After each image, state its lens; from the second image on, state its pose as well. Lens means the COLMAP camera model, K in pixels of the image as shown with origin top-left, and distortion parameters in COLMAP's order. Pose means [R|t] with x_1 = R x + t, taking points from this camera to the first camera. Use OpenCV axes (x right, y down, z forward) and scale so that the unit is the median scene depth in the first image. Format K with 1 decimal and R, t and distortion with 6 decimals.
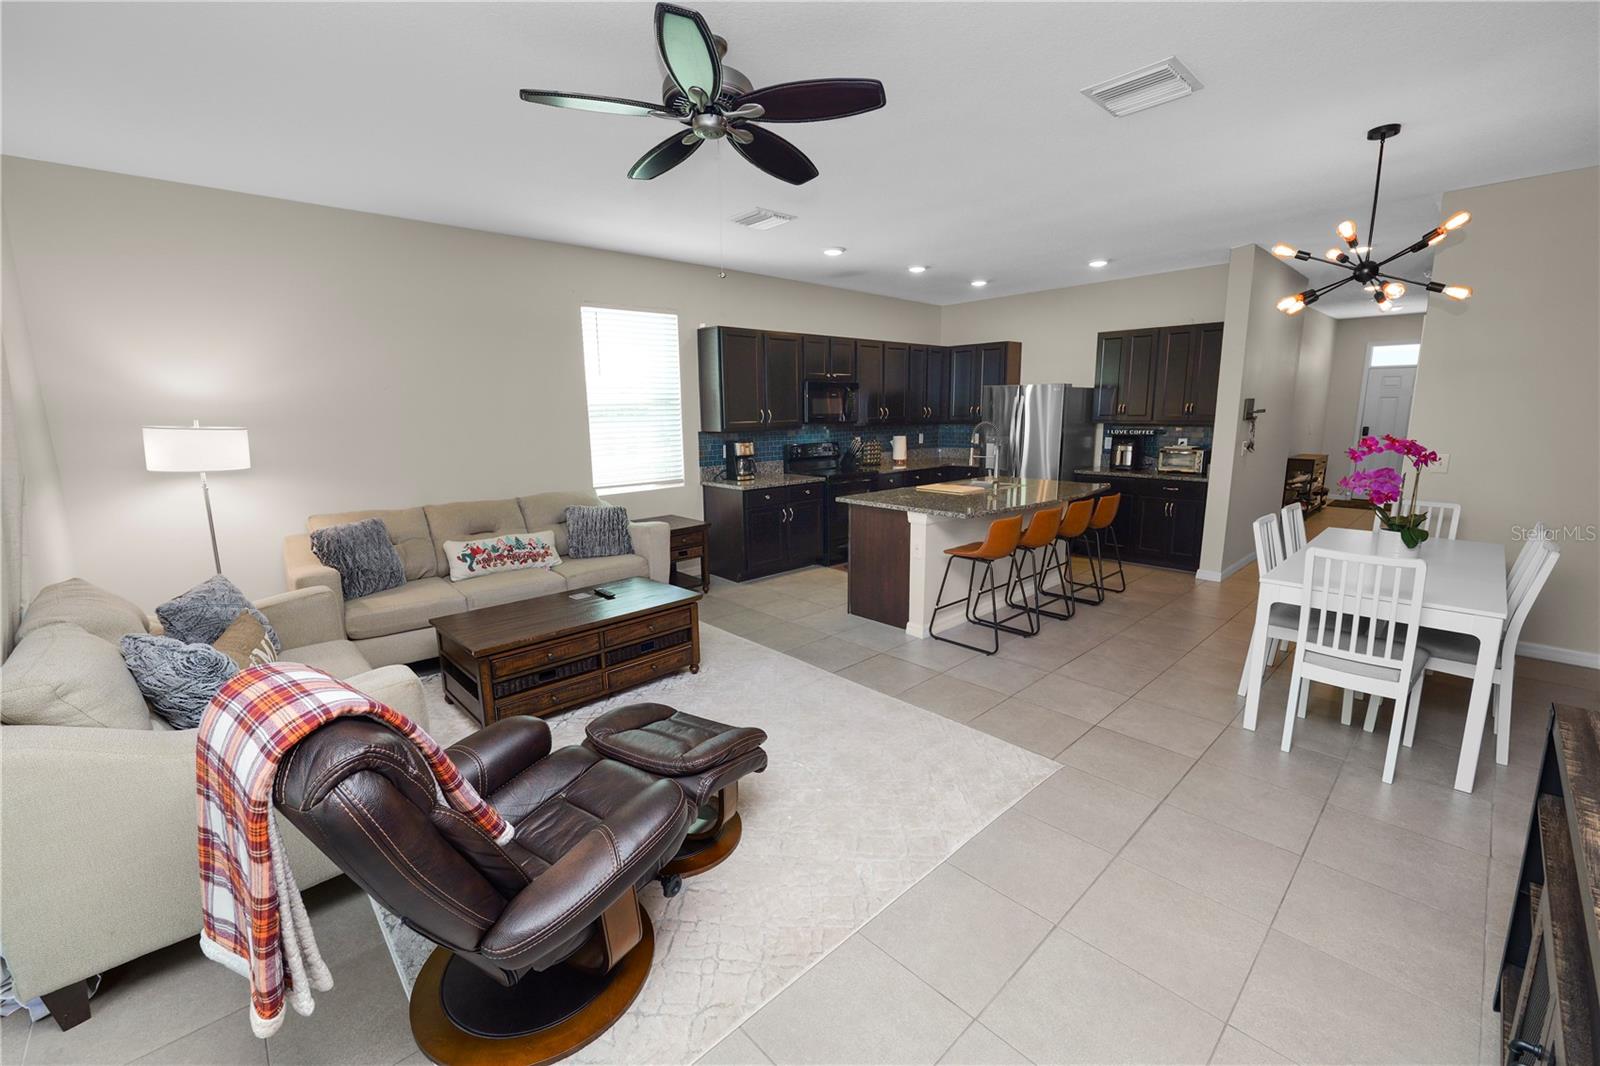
lens RADIAL K [[650.9, 0, 795.4], [0, 650.9, 530.8], [0, 0, 1]] dist [-0.013239, 0.001084]
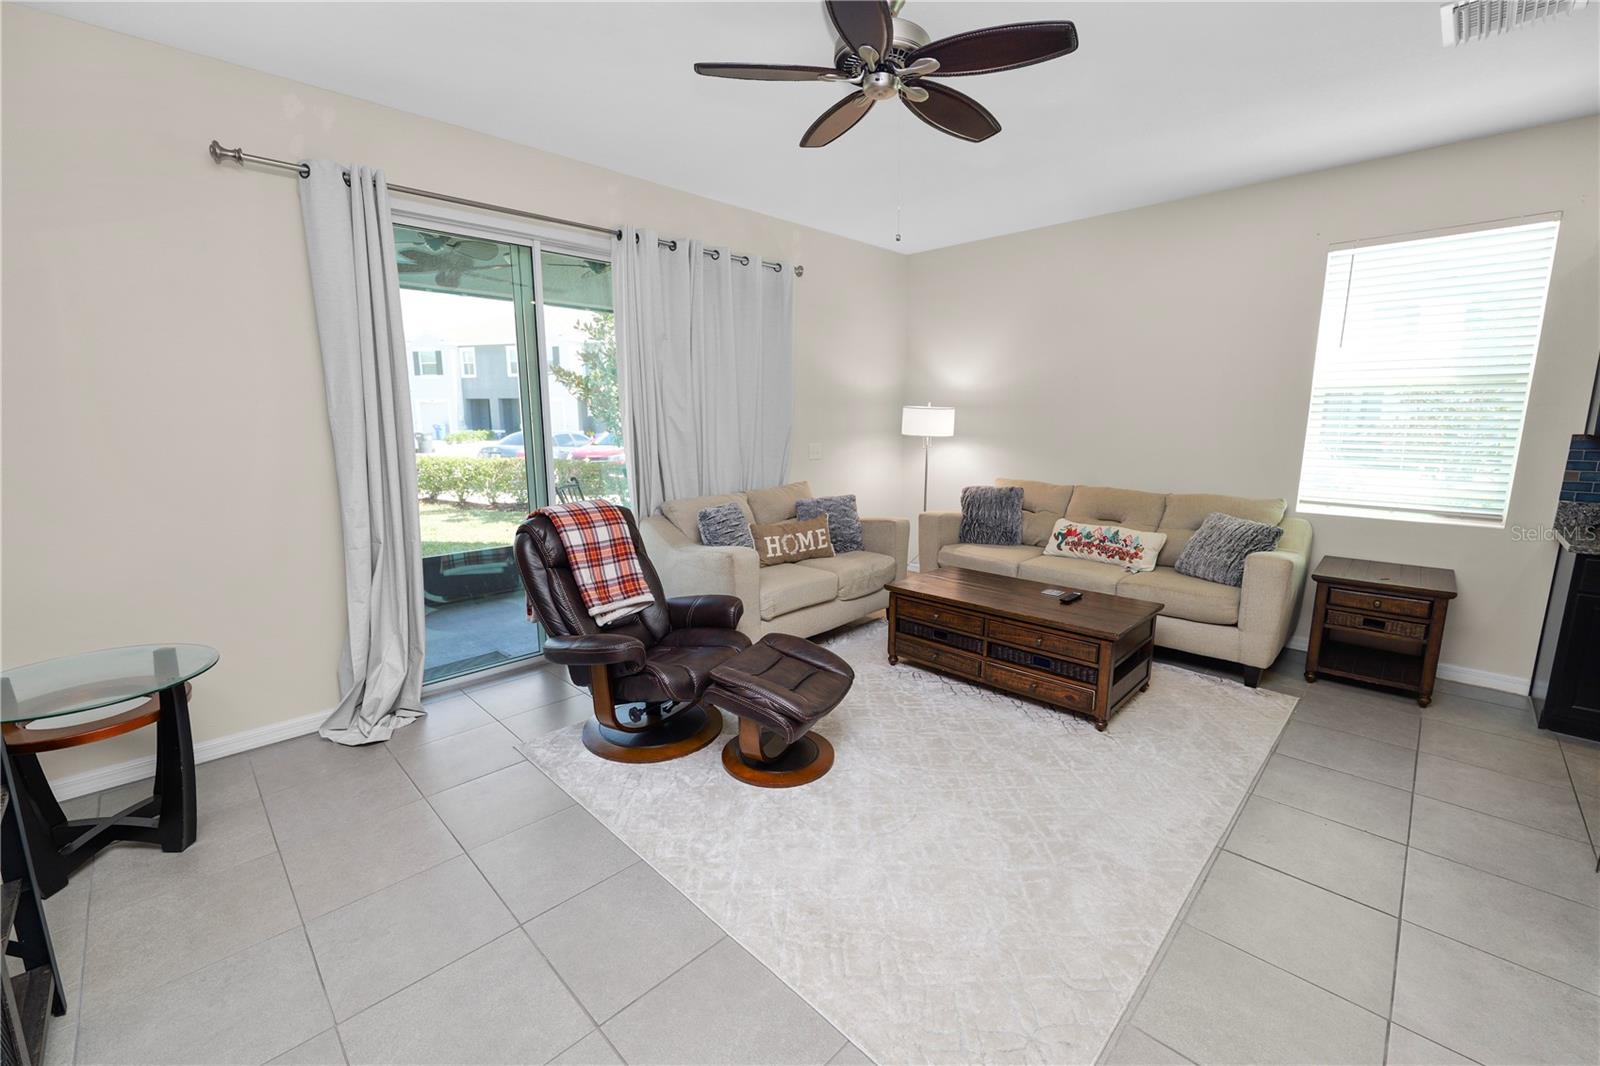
lens RADIAL K [[655.1, 0, 795.9], [0, 655.1, 527.0], [0, 0, 1]] dist [-0.008104, 0.000044]
pose [[0.038701, 0.184434, -0.982083, 0.356829], [-0.181547, 0.967760, 0.174589, -0.055737], [0.982620, 0.171537, 0.070937, 0.348128]]
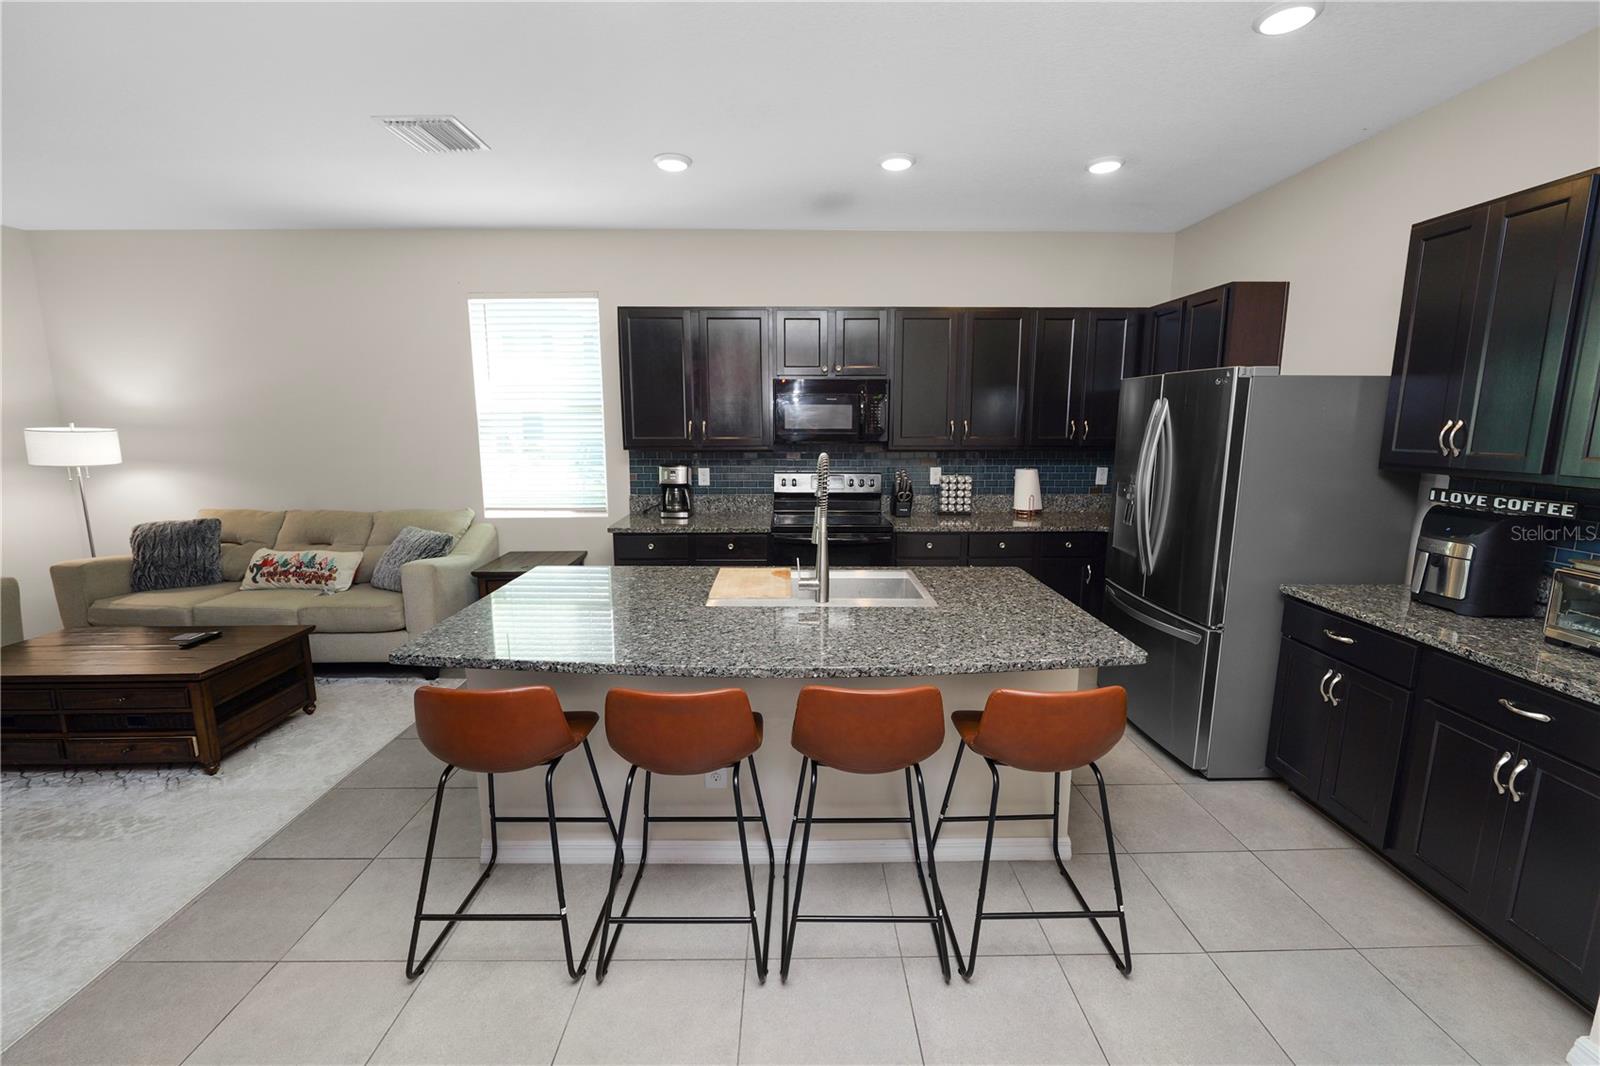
lens RADIAL K [[649.6, 0, 796.7], [0, 649.6, 526.4], [0, 0, 1]] dist [-0.011324, 0.000597]
pose [[0.743340, 0.121443, -0.657797, 0.508232], [-0.132679, 0.990611, 0.032954, -0.112037], [0.655623, 0.062780, 0.752474, 0.555000]]
